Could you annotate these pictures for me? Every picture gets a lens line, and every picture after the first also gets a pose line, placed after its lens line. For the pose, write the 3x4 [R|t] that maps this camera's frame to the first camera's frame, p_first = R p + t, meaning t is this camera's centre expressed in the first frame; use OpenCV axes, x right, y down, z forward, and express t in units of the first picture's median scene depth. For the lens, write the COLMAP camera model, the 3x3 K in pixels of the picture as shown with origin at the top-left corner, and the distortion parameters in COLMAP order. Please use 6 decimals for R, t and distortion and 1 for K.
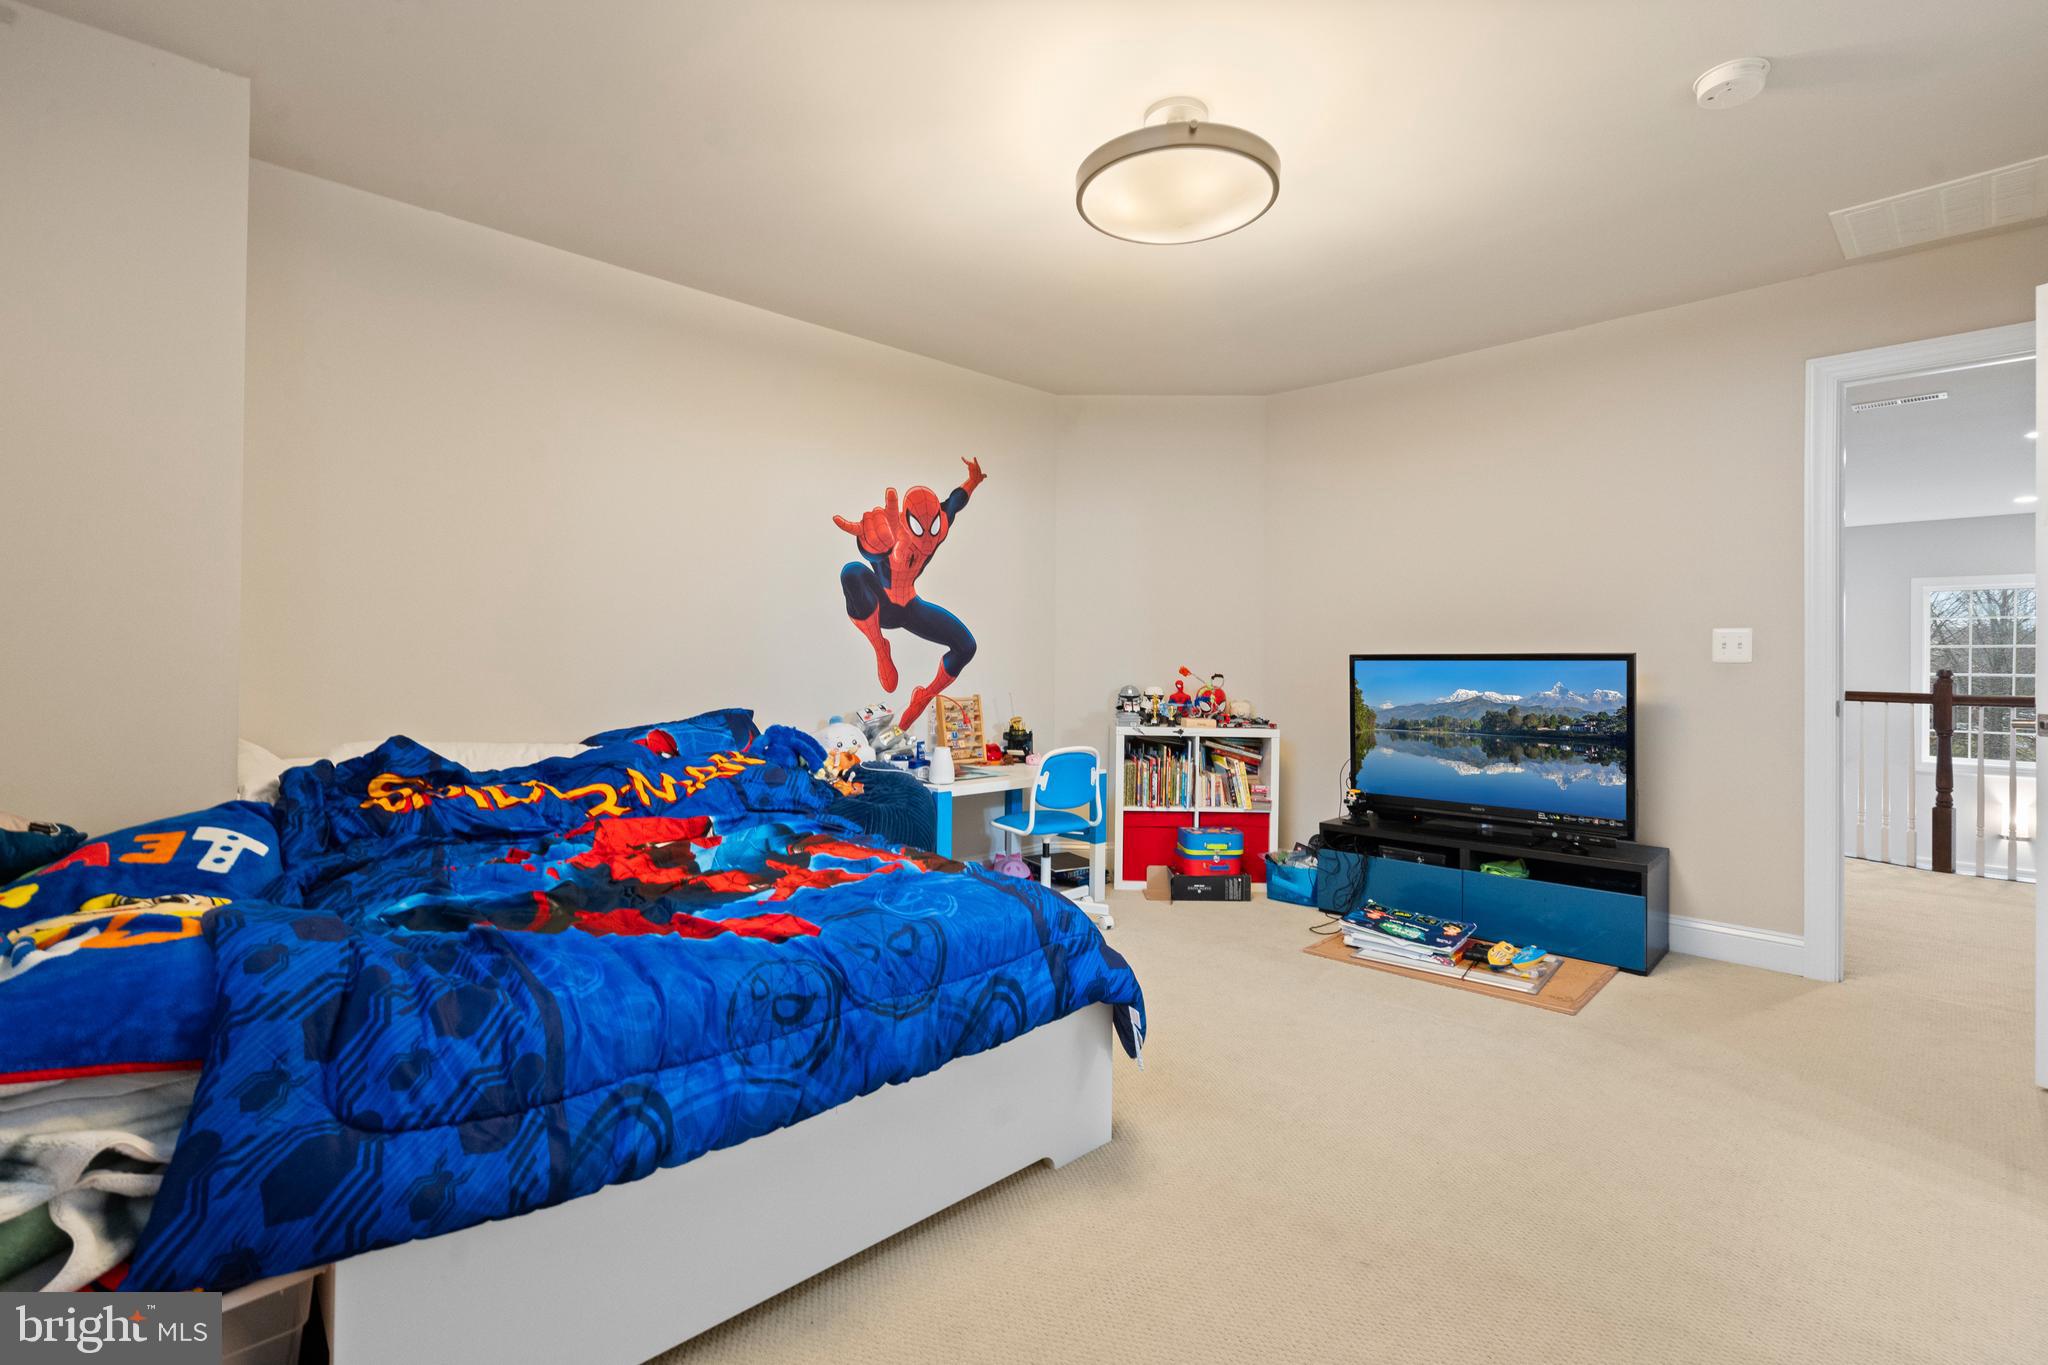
lens RADIAL K [[950.1, 0, 1014.2], [0, 950.1, 662.5], [0, 0, 1]] dist [-0.003804, 0.000332]
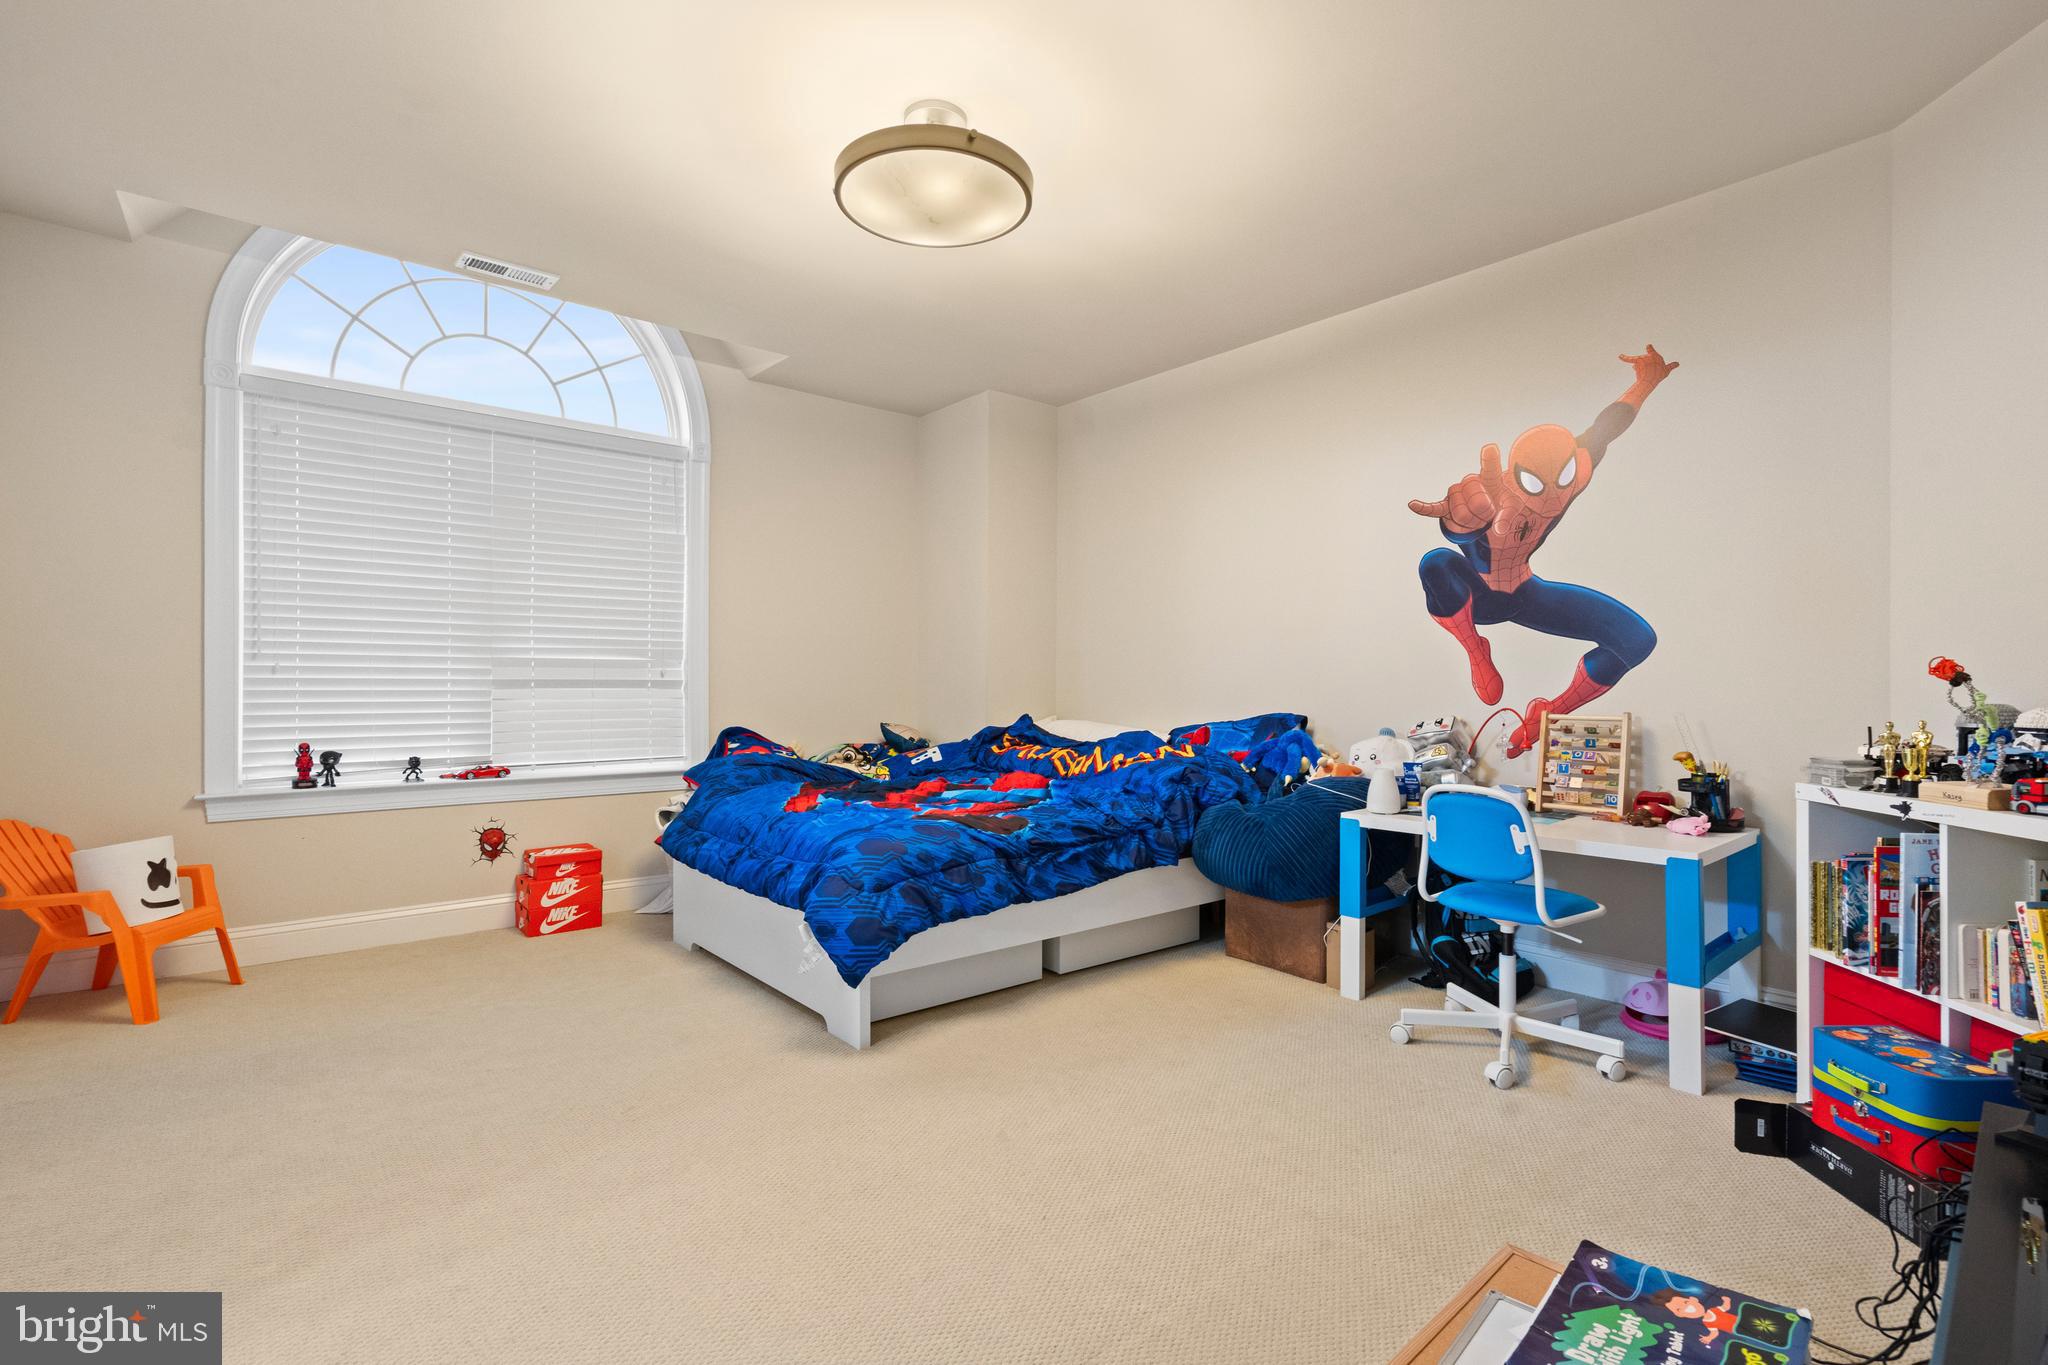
lens RADIAL K [[950.1, 0, 1015.9], [0, 950.1, 690.9], [0, 0, 1]] dist [-0.003804, 0.000332]
pose [[-0.076338, -0.004935, -0.997070, 0.670609], [-0.004808, 0.999978, -0.004582, 0.024697], [0.997070, 0.004445, -0.076361, 0.663091]]
